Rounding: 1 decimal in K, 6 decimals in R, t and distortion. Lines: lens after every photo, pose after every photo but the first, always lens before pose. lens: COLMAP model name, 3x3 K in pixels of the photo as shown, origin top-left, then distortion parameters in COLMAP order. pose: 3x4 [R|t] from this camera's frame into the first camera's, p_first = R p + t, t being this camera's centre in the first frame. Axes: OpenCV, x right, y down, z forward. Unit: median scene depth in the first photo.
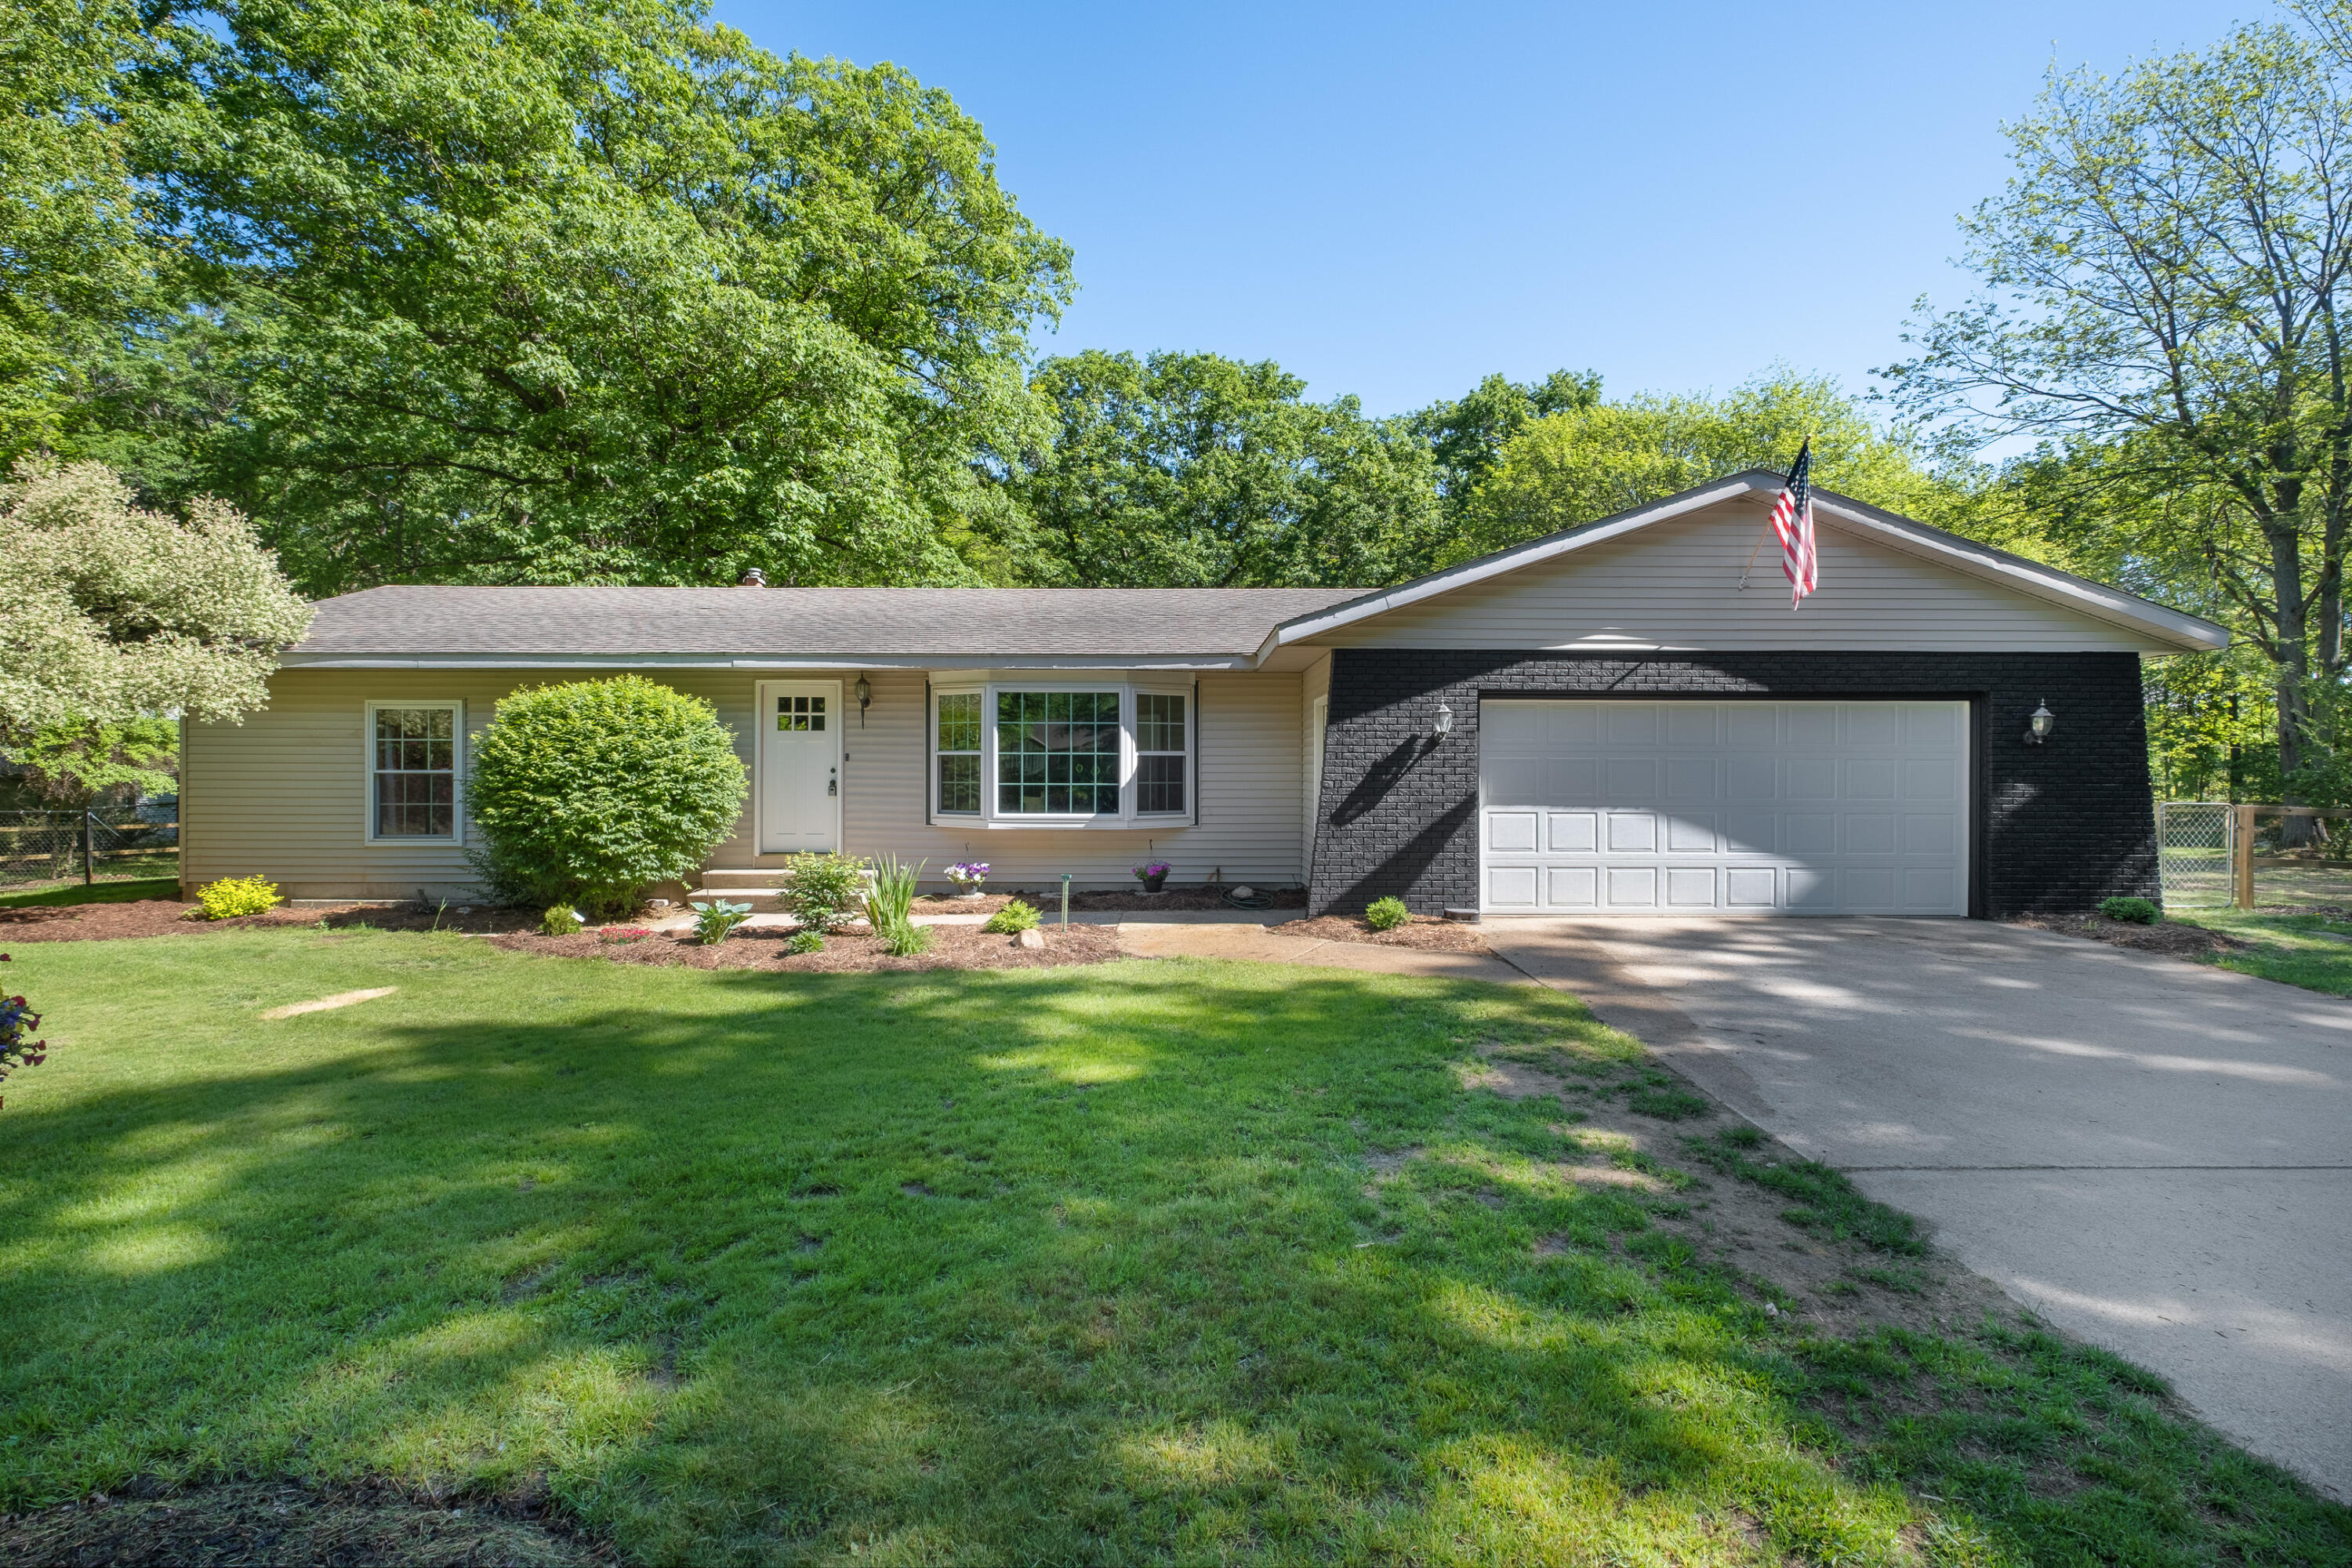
lens RADIAL K [[1124.1, 0, 1195.2], [0, 1124.1, 787.9], [0, 0, 1]] dist [0.000929, -0.000544]
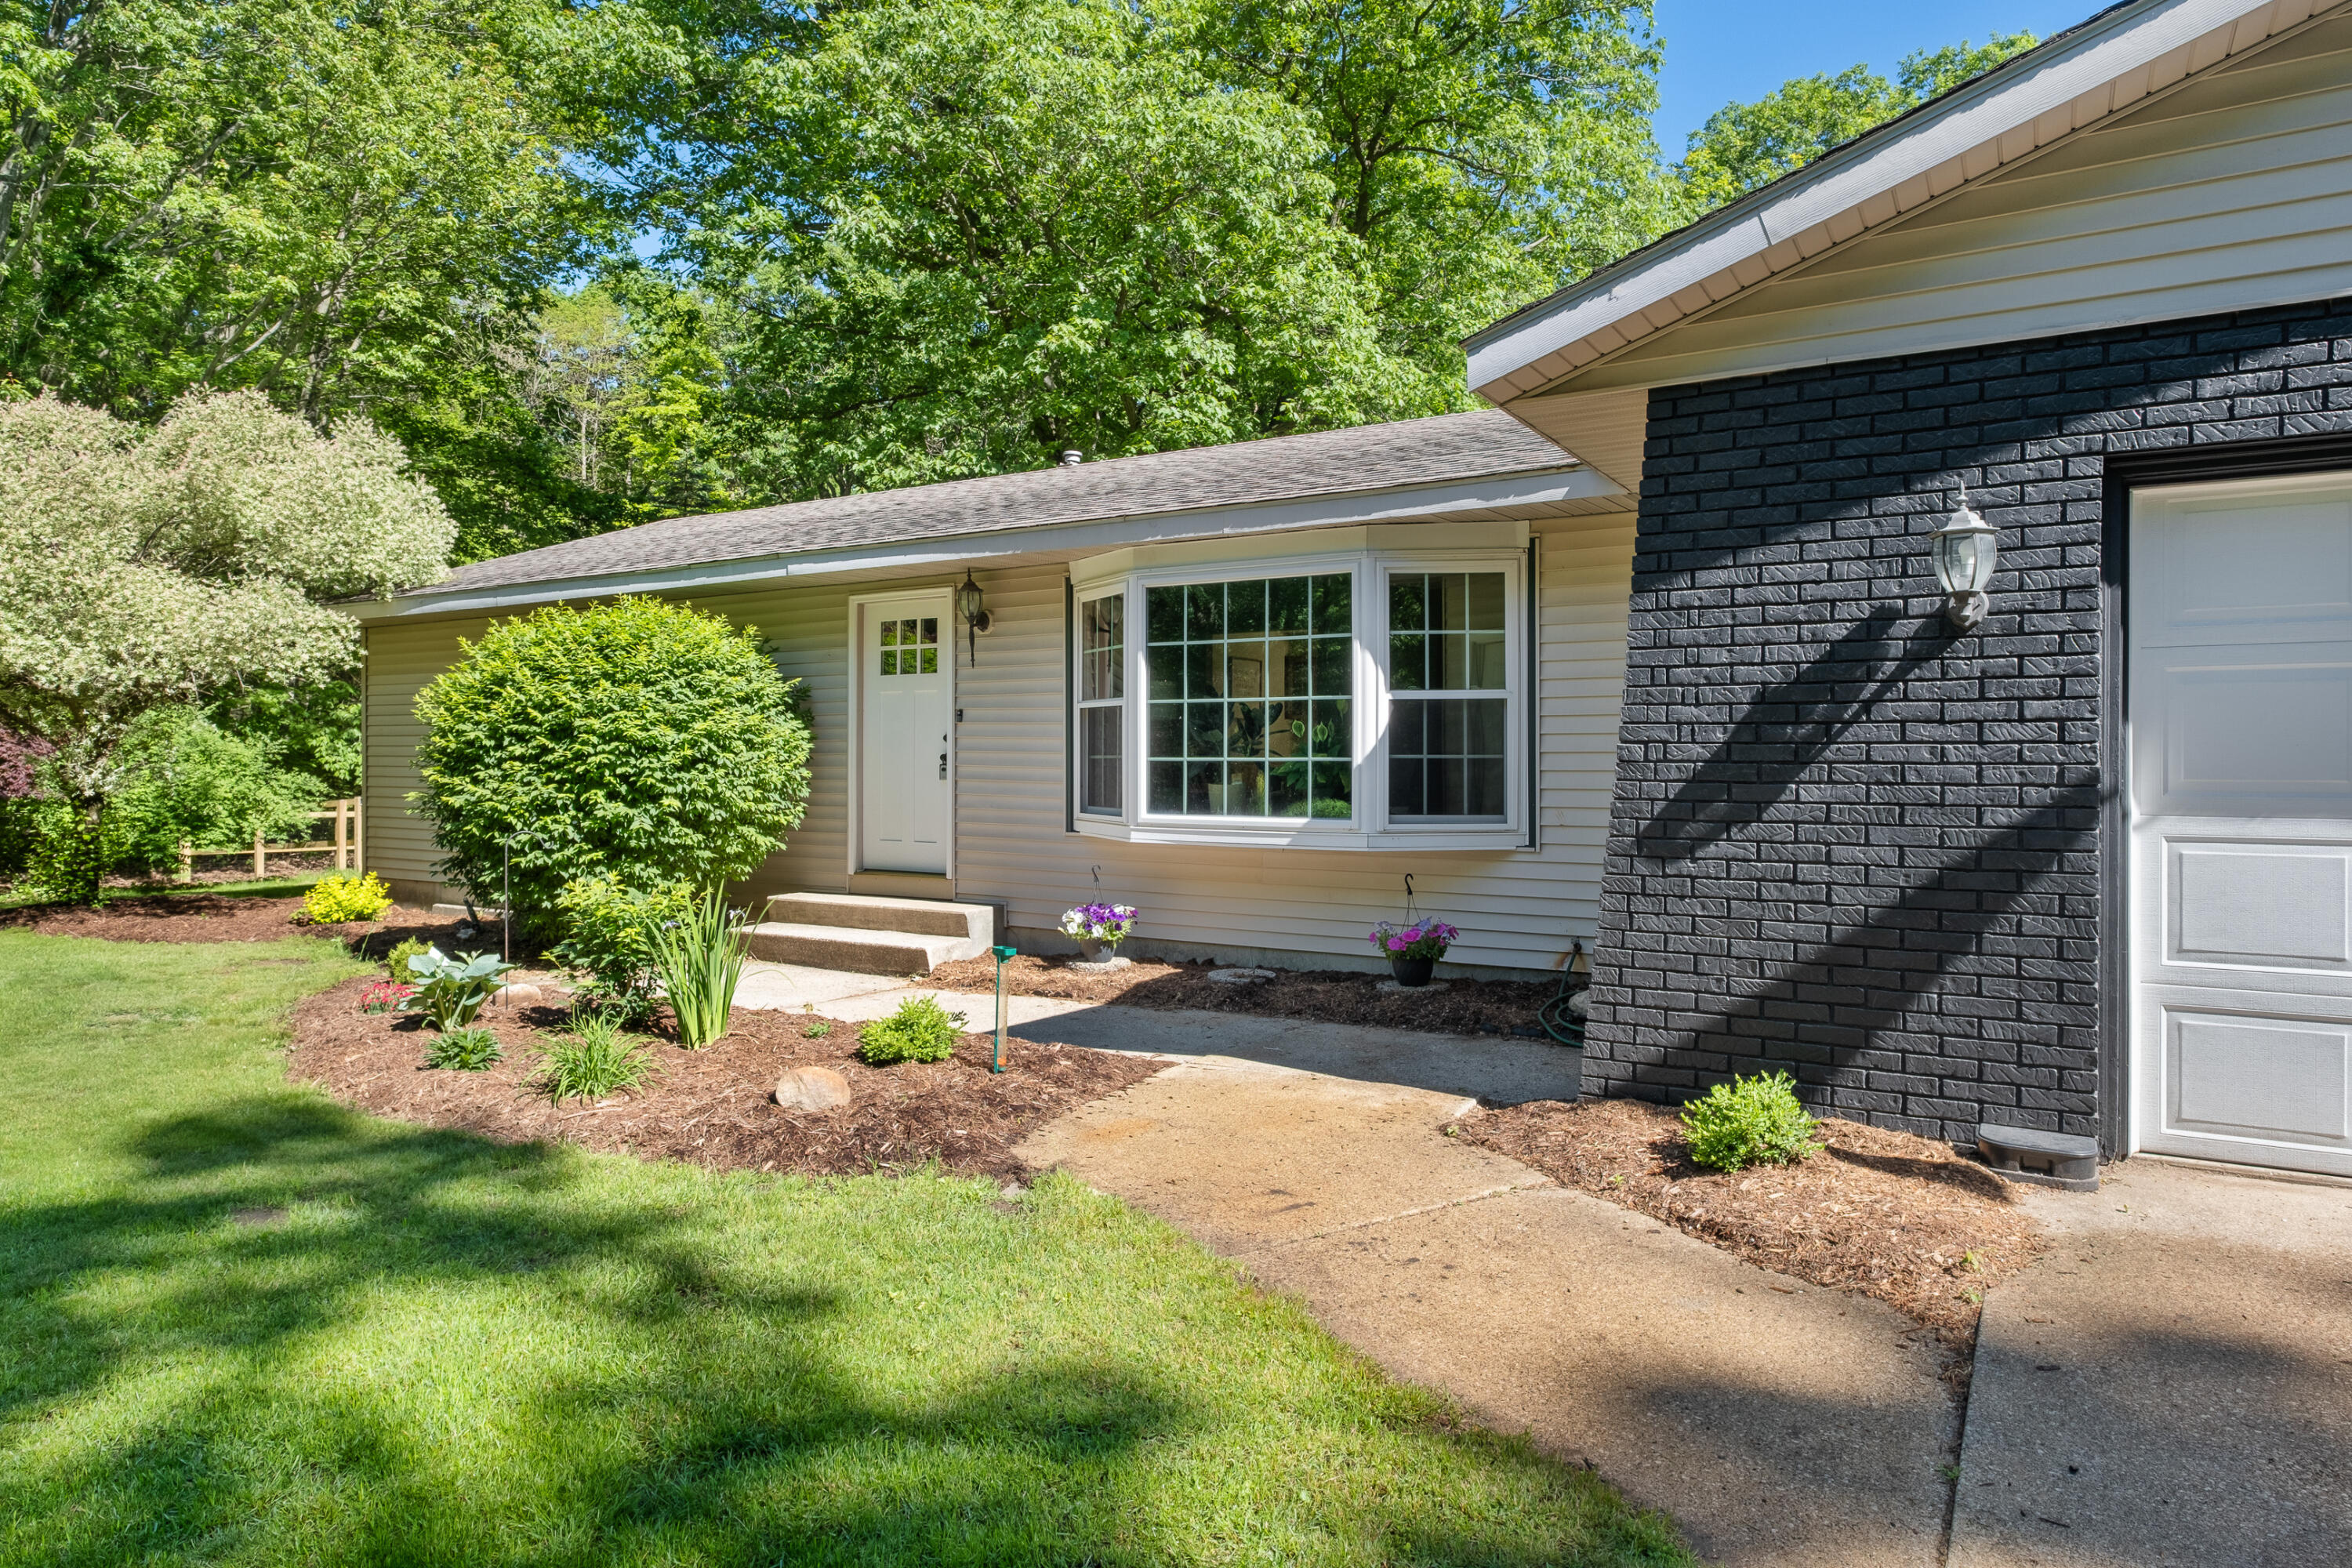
lens RADIAL K [[1446.6, 0, 1170.2], [0, 1446.6, 760.9], [0, 0, 1]] dist [0.010574, 0.001813]
pose [[0.832748, -0.001419, -0.553651, 0.226028], [-0.005141, 0.999934, -0.010295, 0.004843], [0.553629, 0.011419, 0.832685, 0.443481]]
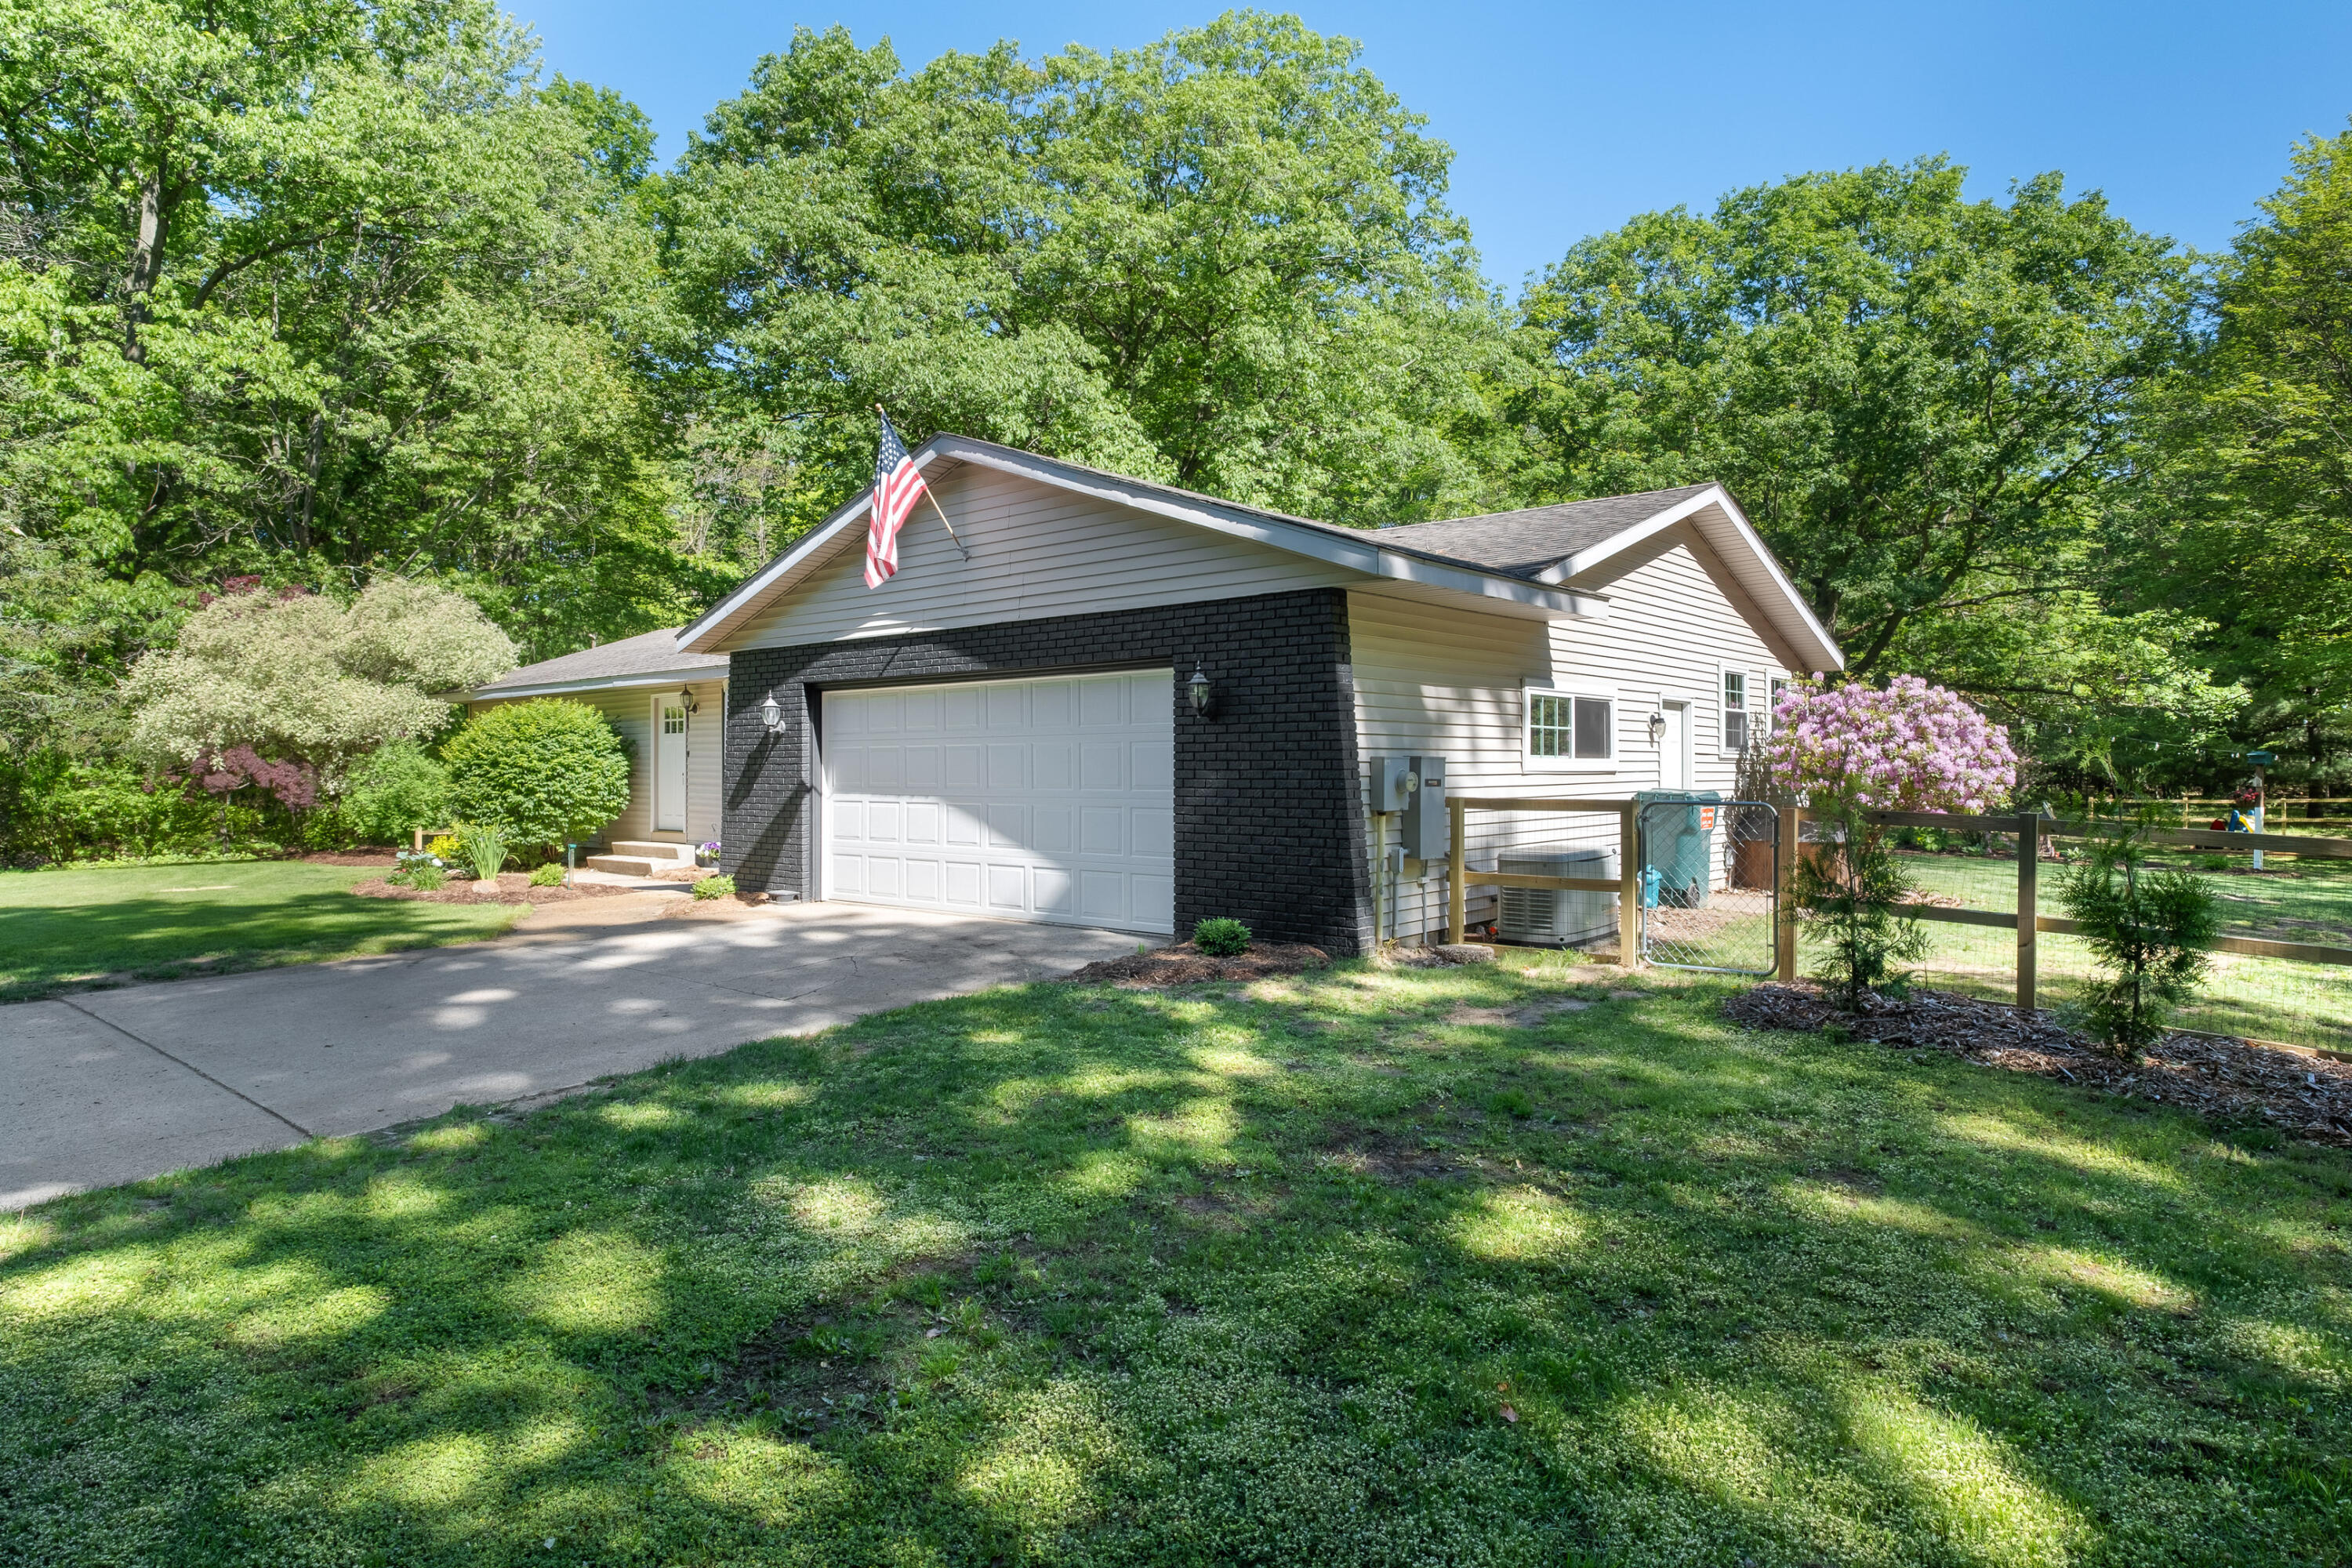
lens RADIAL K [[1446.6, 0, 1178.4], [0, 1446.6, 774.7], [0, 0, 1]] dist [0.010574, 0.001813]
pose [[0.723487, -0.002529, -0.690334, 1.252495], [-0.005185, 0.999945, -0.009098, 0.007520], [0.690319, 0.010161, 0.723434, 0.233988]]
